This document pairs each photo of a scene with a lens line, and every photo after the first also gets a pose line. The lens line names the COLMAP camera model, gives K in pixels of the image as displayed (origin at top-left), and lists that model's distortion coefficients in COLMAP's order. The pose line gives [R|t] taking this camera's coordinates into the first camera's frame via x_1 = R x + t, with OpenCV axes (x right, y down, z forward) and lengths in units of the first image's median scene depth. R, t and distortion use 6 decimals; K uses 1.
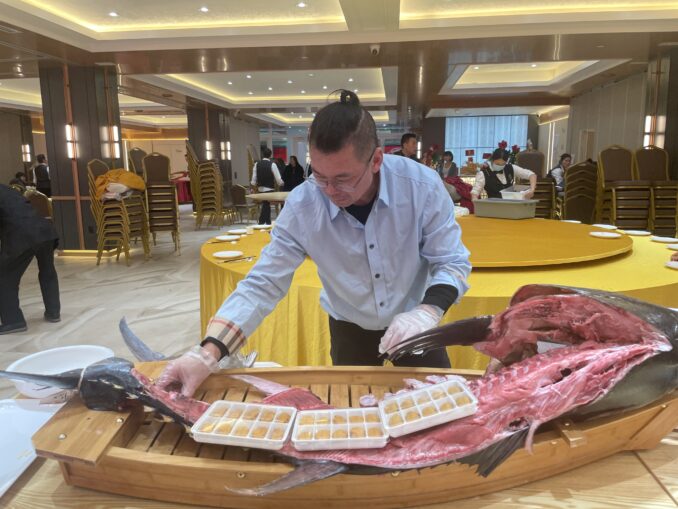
lens RADIAL K [[515.1, 0, 336.6], [0, 515.1, 252.8], [0, 0, 1]] dist [0.088954, -0.121660]
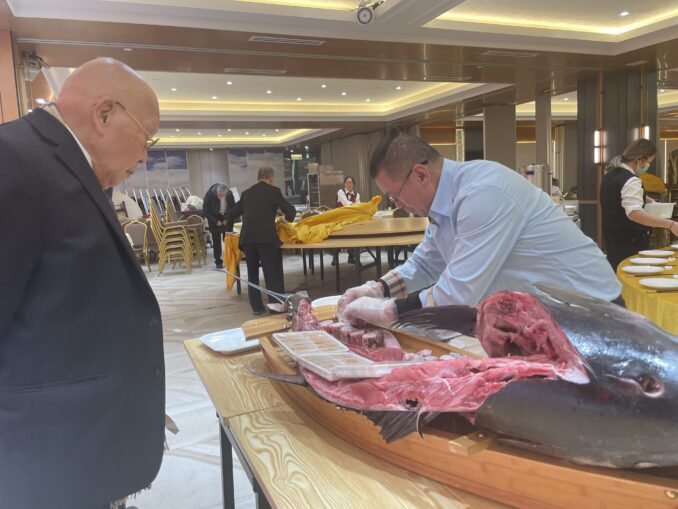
lens RADIAL K [[515.1, 0, 336.6], [0, 515.1, 252.8], [0, 0, 1]] dist [0.088954, -0.121660]
pose [[0.503775, 0.091897, -0.858933, 1.070824], [-0.103456, 0.993587, 0.045626, 0.012319], [0.857617, 0.065877, 0.510052, 0.346223]]
